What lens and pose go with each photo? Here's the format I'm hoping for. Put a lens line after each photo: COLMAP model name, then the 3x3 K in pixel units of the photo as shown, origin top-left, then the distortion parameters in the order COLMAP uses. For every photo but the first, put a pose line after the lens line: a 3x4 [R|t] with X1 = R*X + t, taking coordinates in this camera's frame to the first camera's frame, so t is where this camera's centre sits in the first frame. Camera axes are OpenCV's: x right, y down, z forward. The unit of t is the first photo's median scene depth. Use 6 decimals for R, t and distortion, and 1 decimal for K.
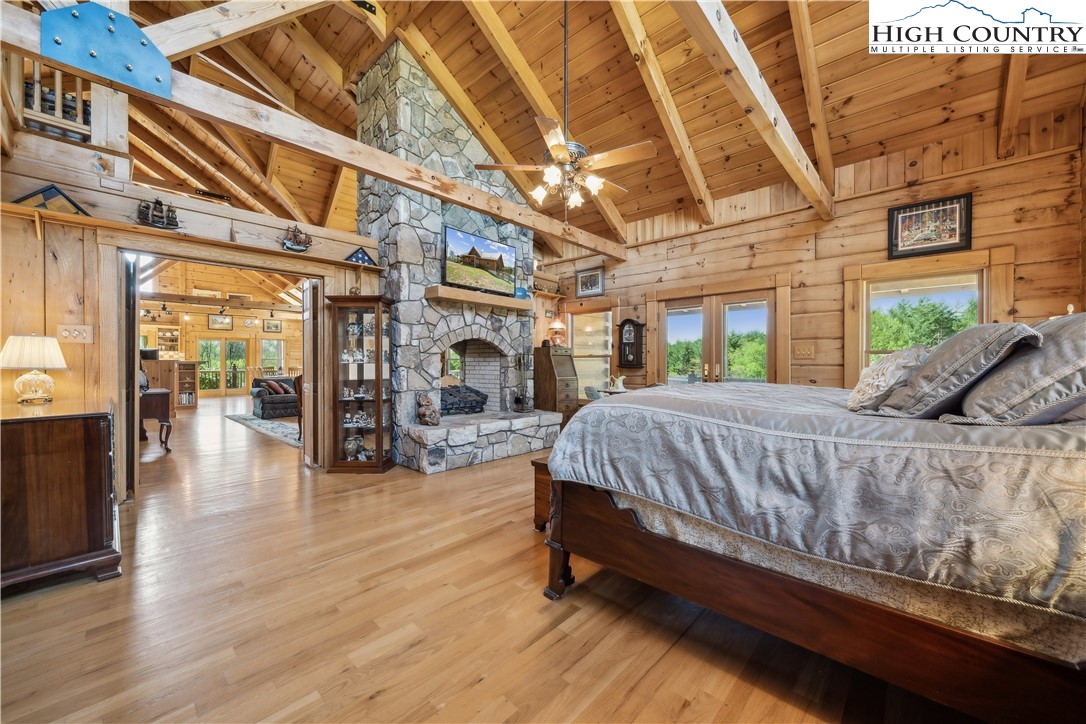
lens RADIAL K [[402.3, 0, 543.0], [0, 402.3, 362.0], [0, 0, 1]] dist [0.001428, 0.000104]
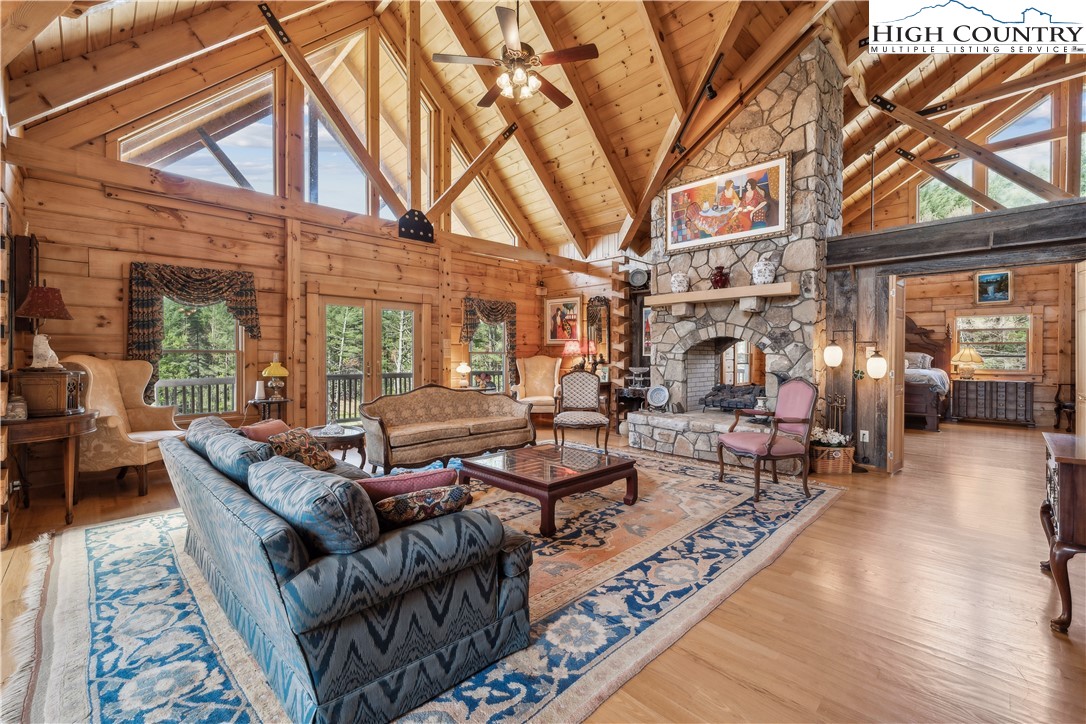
lens RADIAL K [[455.3, 0, 549.2], [0, 455.3, 357.9], [0, 0, 1]] dist [0.000373, 0.000026]
pose [[0.040122, -0.009048, 0.999154, -1.218154], [-0.005822, 0.999940, 0.009289, -0.011830], [-0.999178, -0.006190, 0.040067, 1.281742]]
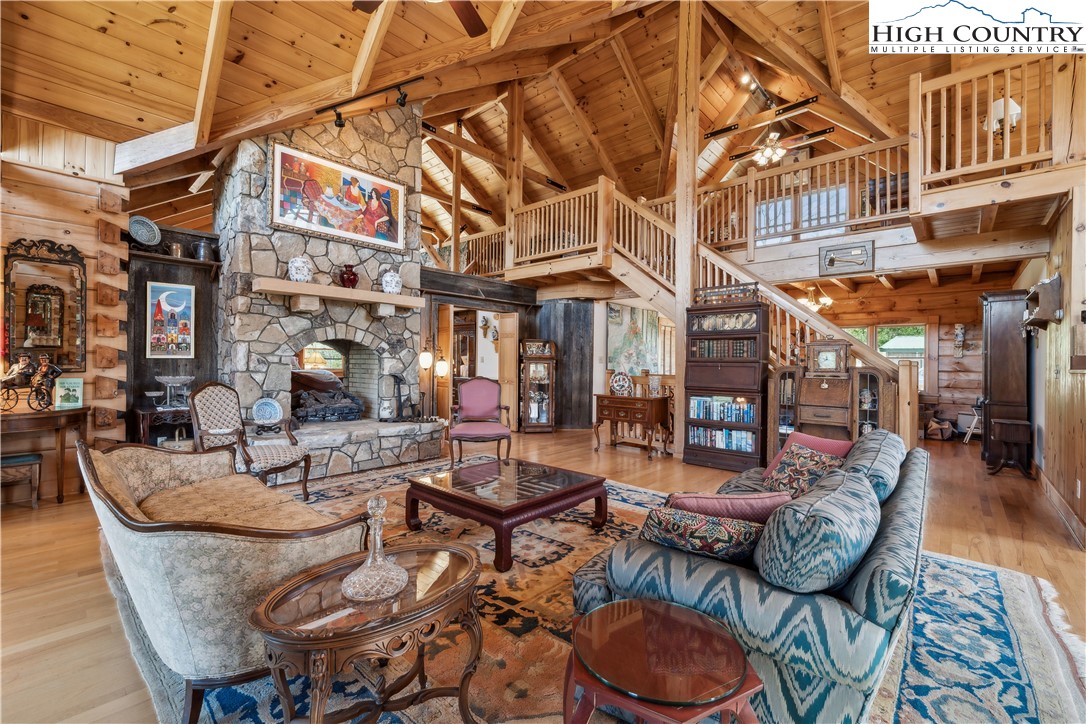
lens RADIAL K [[455.3, 0, 549.2], [0, 455.3, 357.9], [0, 0, 1]] dist [0.000373, 0.000026]
pose [[-0.999802, -0.012679, -0.015364, -0.654299], [-0.012523, 0.999870, -0.010197, -0.008318], [0.015491, -0.010002, -0.999830, 1.845397]]
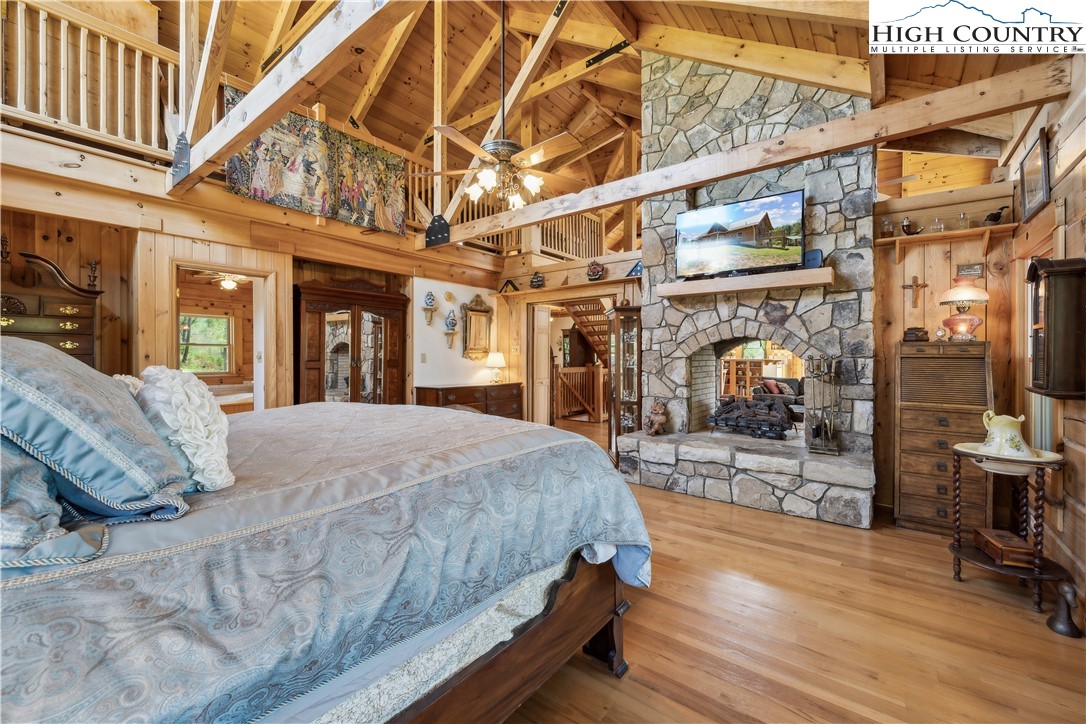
lens RADIAL K [[442.3, 0, 580.7], [0, 442.3, 355.5], [0, 0, 1]] dist [0.016799, 0.000016]
pose [[0.118919, -0.001184, -0.992903, 0.544663], [-0.000280, 0.999999, -0.001226, -0.020229], [0.992904, 0.000424, 0.118919, 0.529474]]
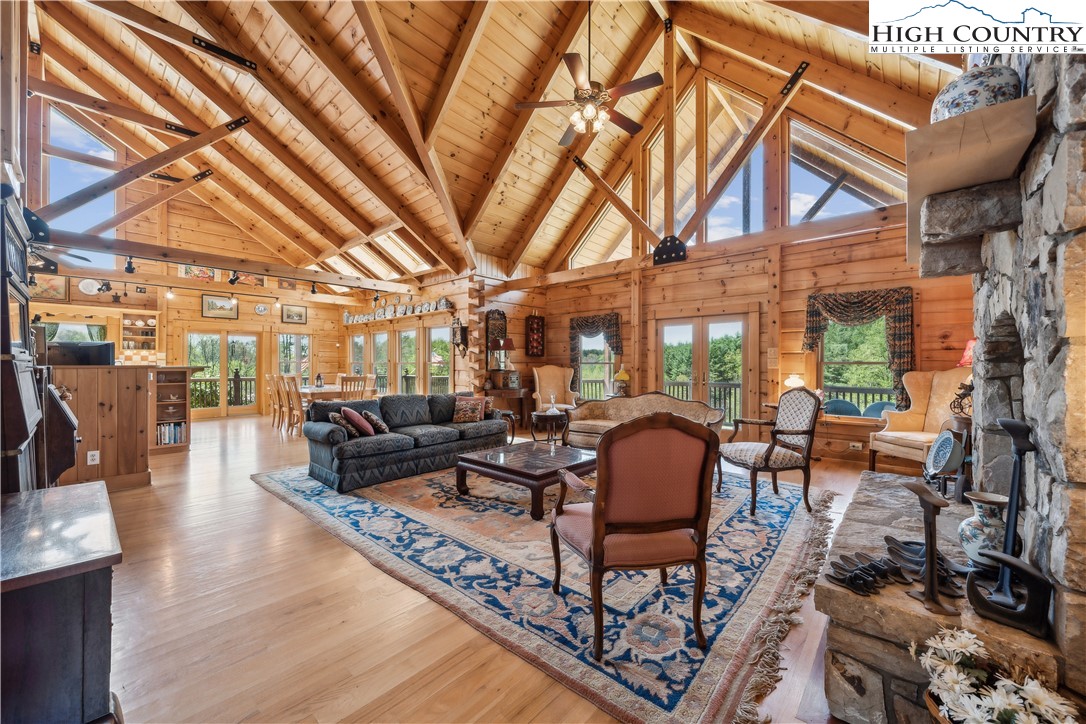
lens RADIAL K [[410.3, 0, 548.0], [0, 410.3, 363.3], [0, 0, 1]] dist [-0.001964, -0.000190]
pose [[0.999553, 0.001030, 0.029865, -0.613564], [-0.000977, 0.999998, -0.001788, -0.010549], [-0.029867, 0.001758, 0.999552, 0.673124]]
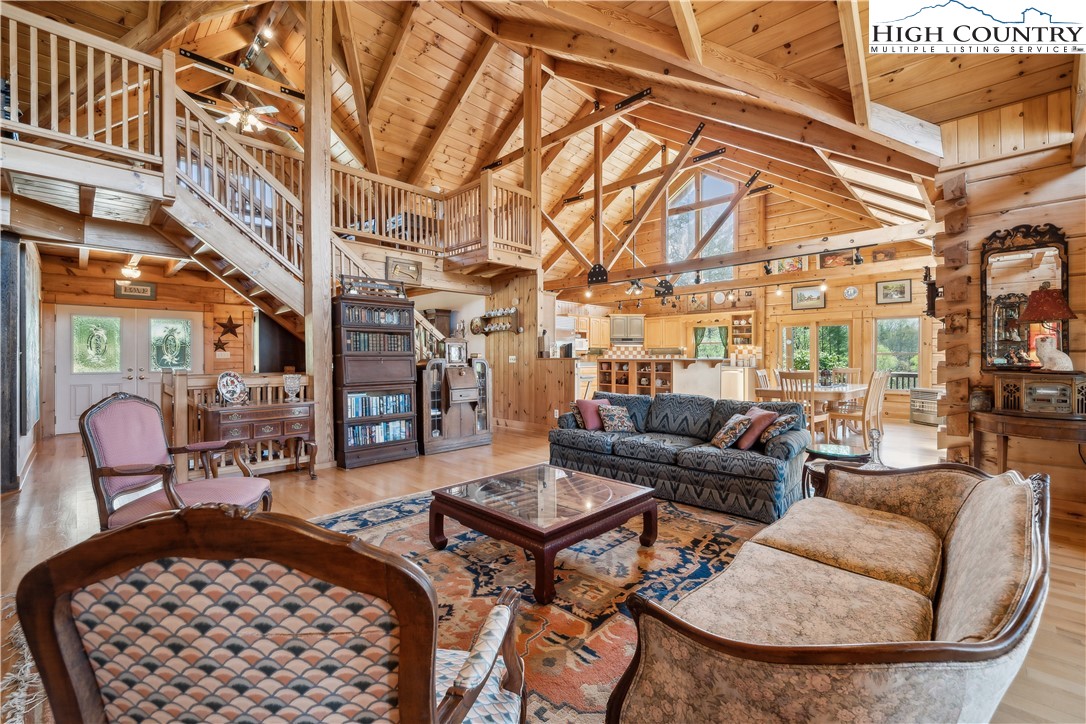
lens RADIAL K [[455.3, 0, 549.2], [0, 455.3, 357.9], [0, 0, 1]] dist [0.000373, 0.000026]
pose [[-0.019324, 0.000983, -0.999813, -0.141156], [0.003368, 0.999994, 0.000918, -0.009295], [0.999808, -0.003350, -0.019327, 1.321307]]
